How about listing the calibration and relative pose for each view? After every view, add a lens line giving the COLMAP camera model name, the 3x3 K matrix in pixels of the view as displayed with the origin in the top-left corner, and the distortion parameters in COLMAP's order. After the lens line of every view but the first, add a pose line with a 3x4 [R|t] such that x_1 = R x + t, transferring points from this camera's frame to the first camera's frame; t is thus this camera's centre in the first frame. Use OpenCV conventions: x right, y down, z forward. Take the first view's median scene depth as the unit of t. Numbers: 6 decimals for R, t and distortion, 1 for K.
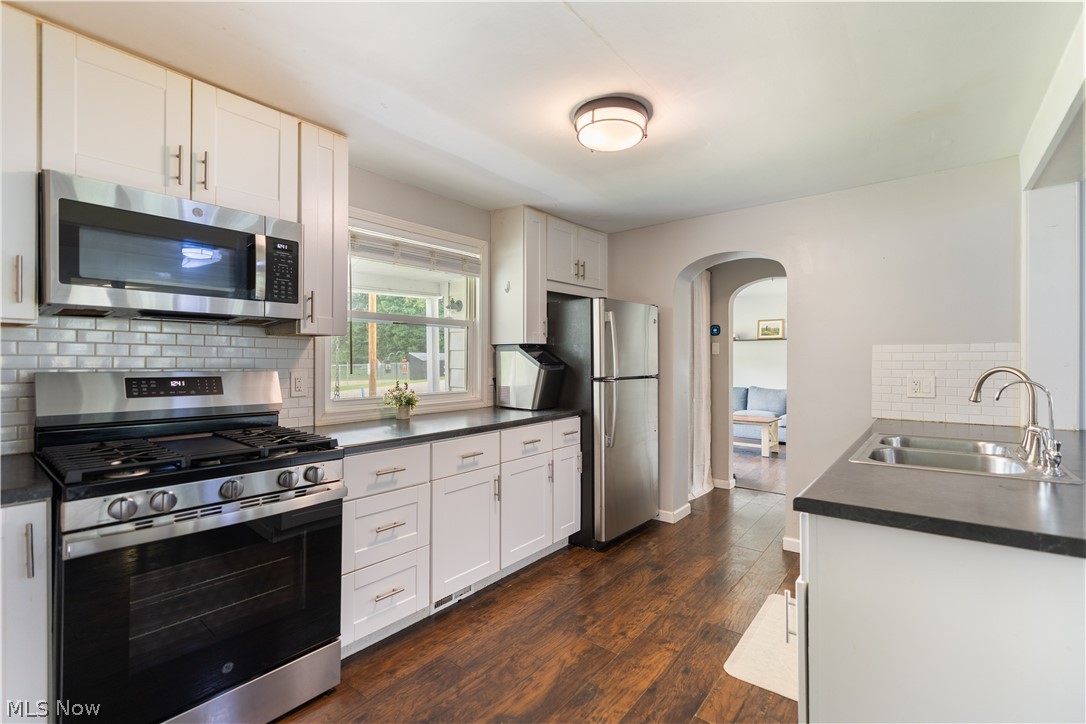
lens RADIAL K [[479.9, 0, 552.8], [0, 479.9, 360.5], [0, 0, 1]] dist [0.000559, 0.000109]
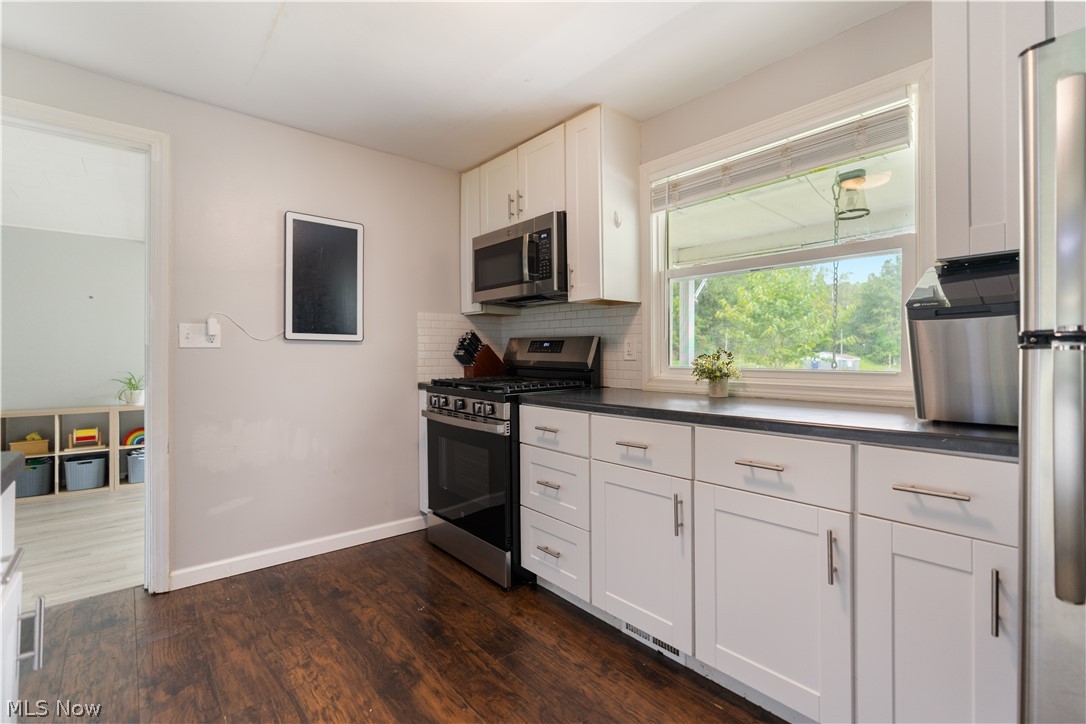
lens RADIAL K [[490.3, 0, 544.1], [0, 490.3, 352.6], [0, 0, 1]] dist [-0.001124, -0.000024]
pose [[-0.192093, -0.003833, -0.981369, 0.647040], [0.000300, 0.999992, -0.003964, 0.070246], [0.981377, -0.001056, -0.192091, 1.141423]]
